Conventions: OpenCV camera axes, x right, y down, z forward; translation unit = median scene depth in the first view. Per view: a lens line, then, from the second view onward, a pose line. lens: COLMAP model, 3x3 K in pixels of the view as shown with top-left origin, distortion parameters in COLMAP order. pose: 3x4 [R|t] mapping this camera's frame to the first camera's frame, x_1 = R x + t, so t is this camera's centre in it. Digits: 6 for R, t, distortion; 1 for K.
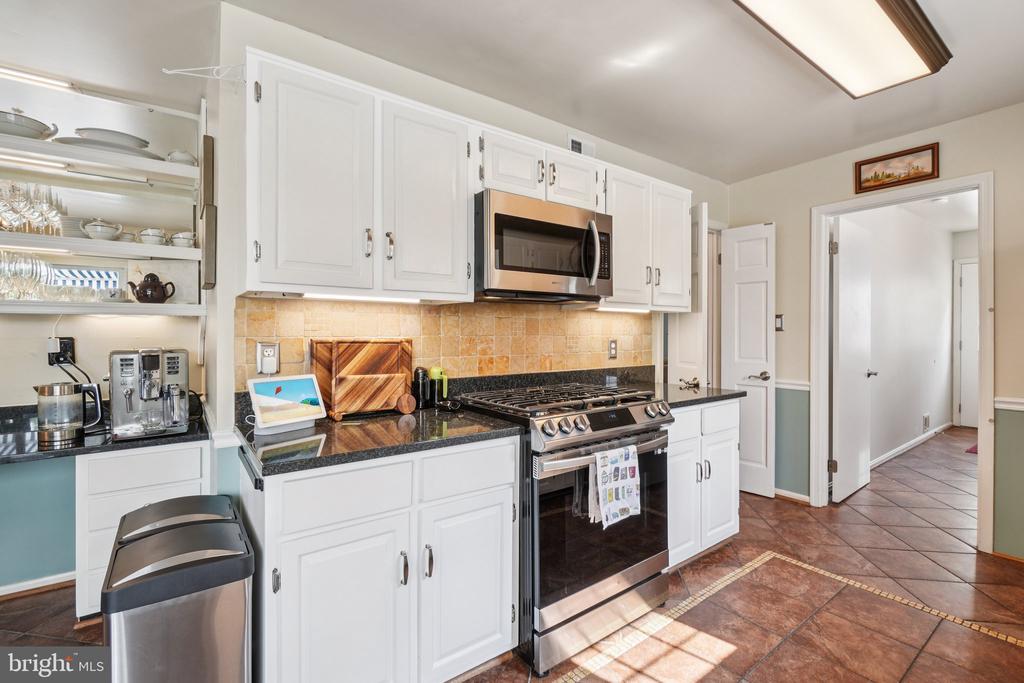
lens RADIAL K [[458.6, 0, 507.3], [0, 458.6, 334.5], [0, 0, 1]] dist [-0.005585, -0.000835]
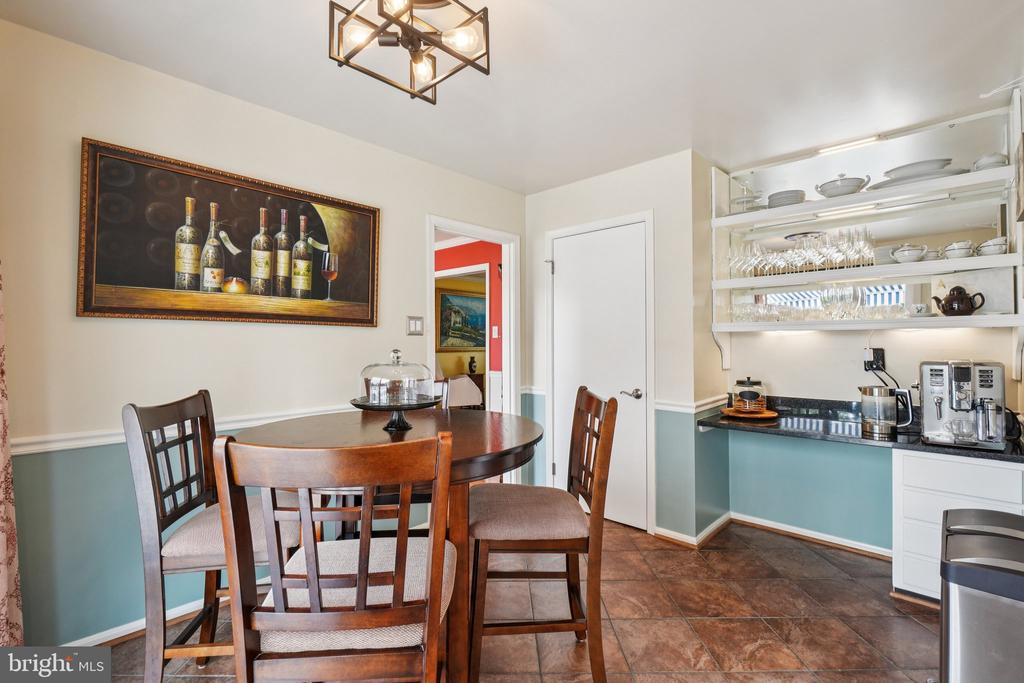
lens RADIAL K [[458.6, 0, 510.9], [0, 458.6, 335.9], [0, 0, 1]] dist [-0.005585, -0.000835]
pose [[0.165113, -0.015353, -0.986155, 0.059922], [-0.003045, 0.999866, -0.016077, -0.005150], [0.986270, 0.005657, 0.165044, -0.160010]]
